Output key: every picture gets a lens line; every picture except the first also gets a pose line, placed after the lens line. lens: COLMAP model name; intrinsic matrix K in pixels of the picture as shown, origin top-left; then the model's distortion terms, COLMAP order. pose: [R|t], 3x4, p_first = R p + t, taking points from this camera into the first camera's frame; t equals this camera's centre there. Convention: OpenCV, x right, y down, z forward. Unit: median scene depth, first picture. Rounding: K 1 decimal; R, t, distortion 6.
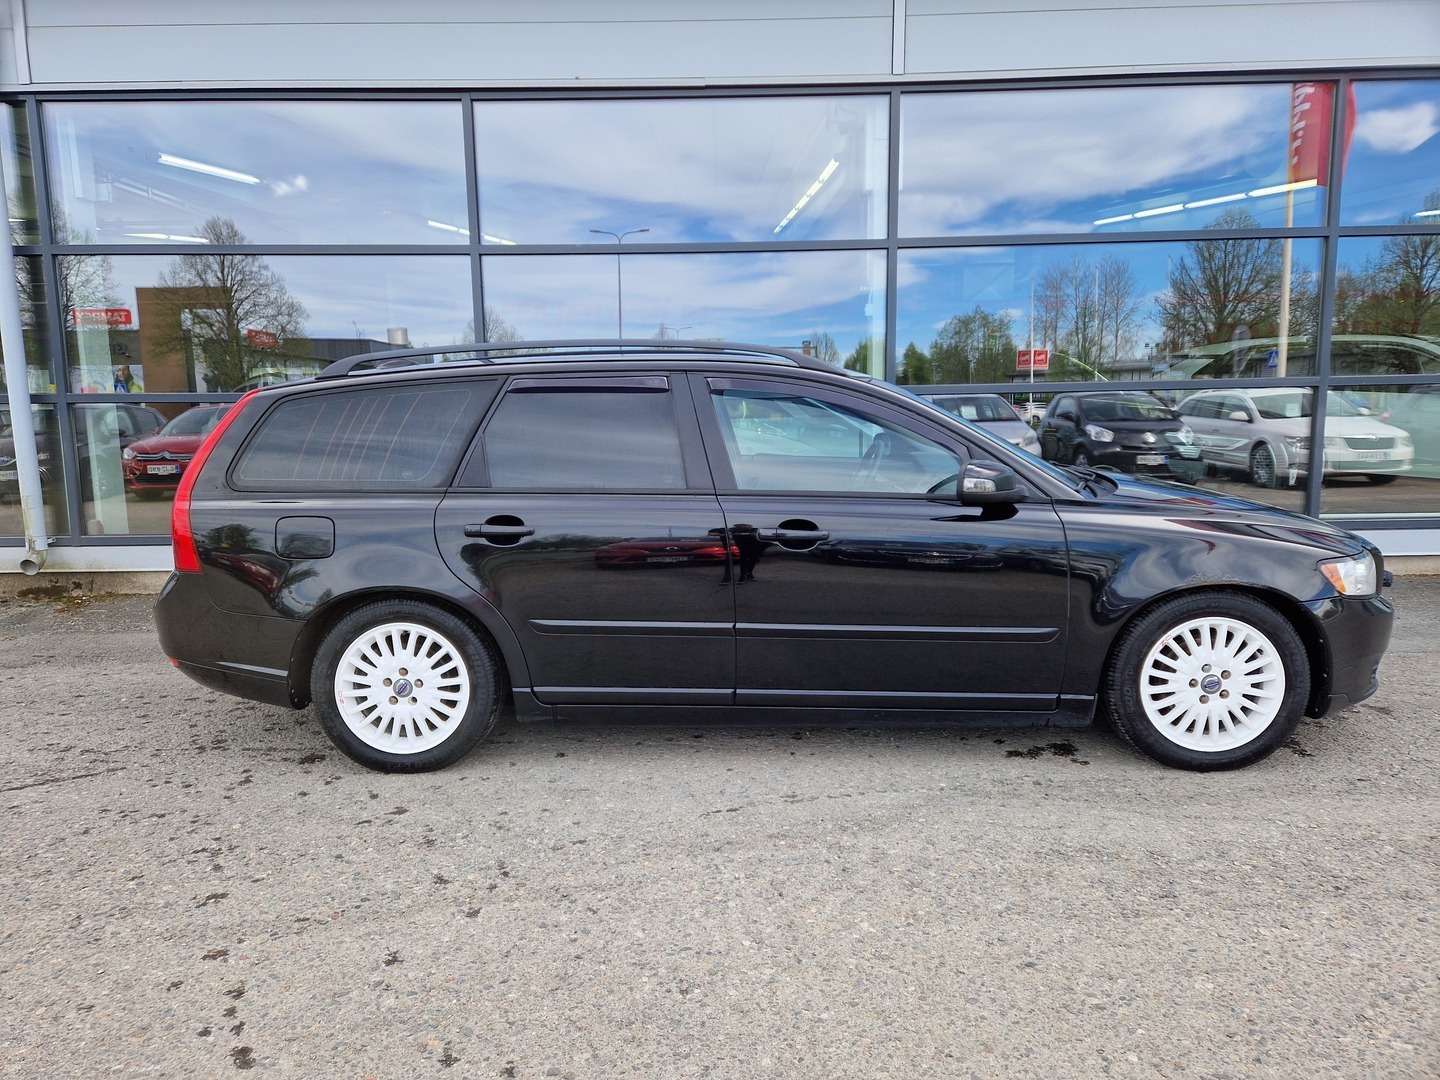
lens RADIAL K [[961.4, 0, 717.5], [0, 961.4, 539.9], [0, 0, 1]] dist [0.038266, -0.019188]
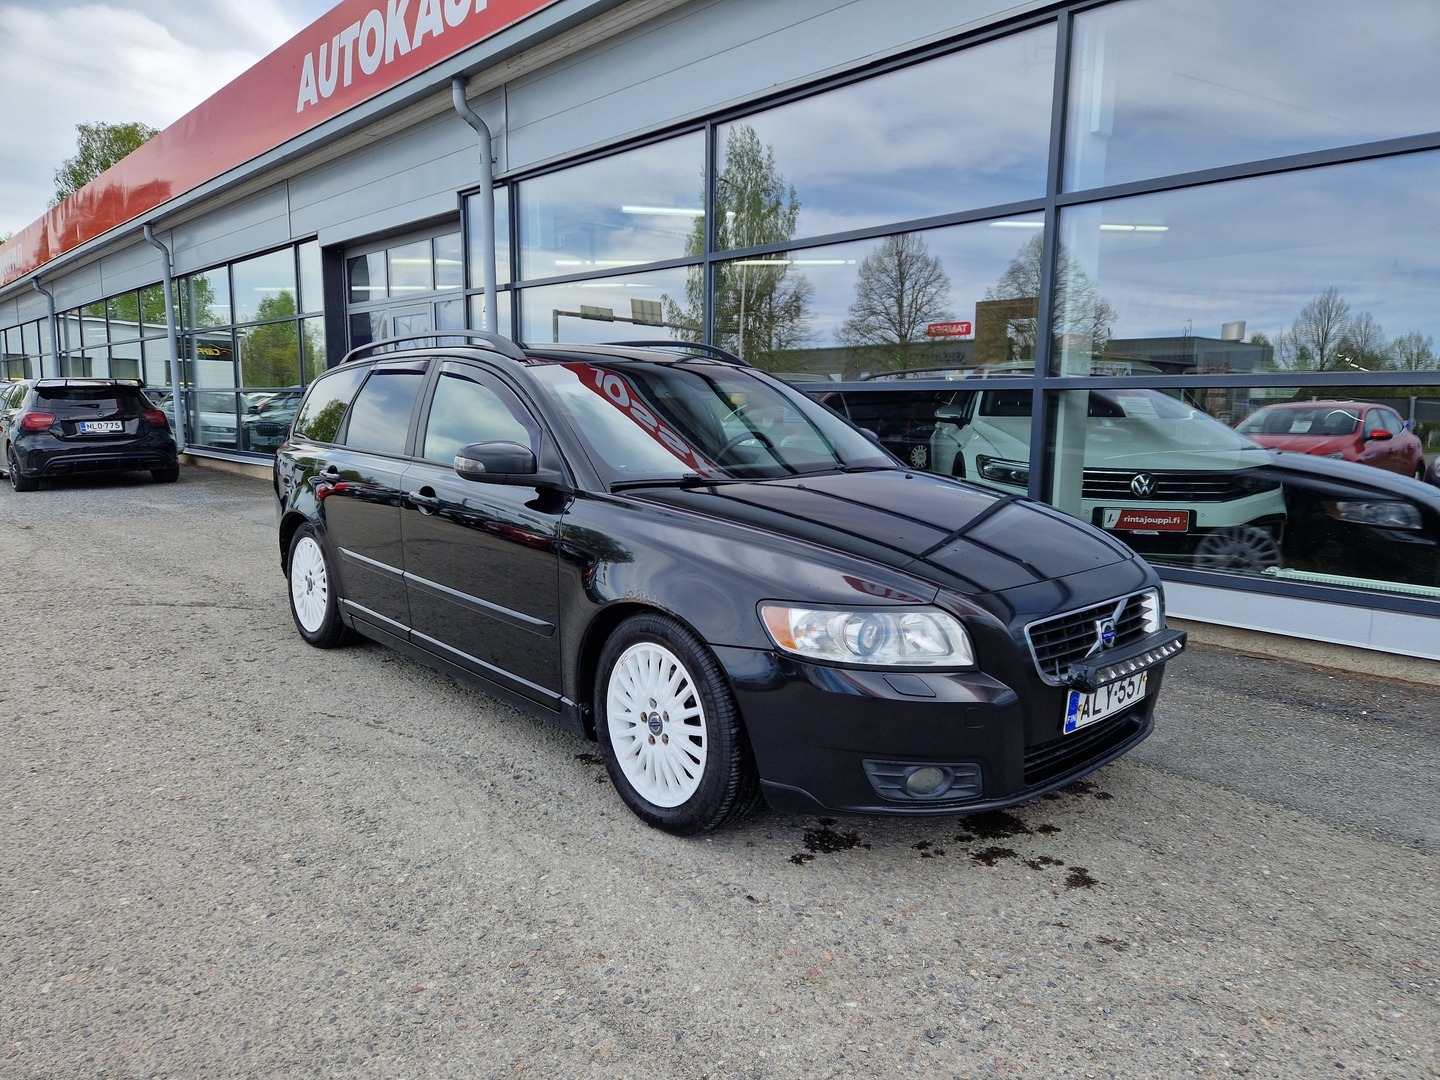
lens RADIAL K [[961.4, 0, 719.5], [0, 961.4, 536.2], [0, 0, 1]] dist [0.038266, -0.019188]
pose [[0.690246, 0.117539, -0.713964, 1.121647], [-0.122965, 0.991420, 0.044337, -0.055012], [0.713050, 0.057189, 0.698777, 0.451333]]
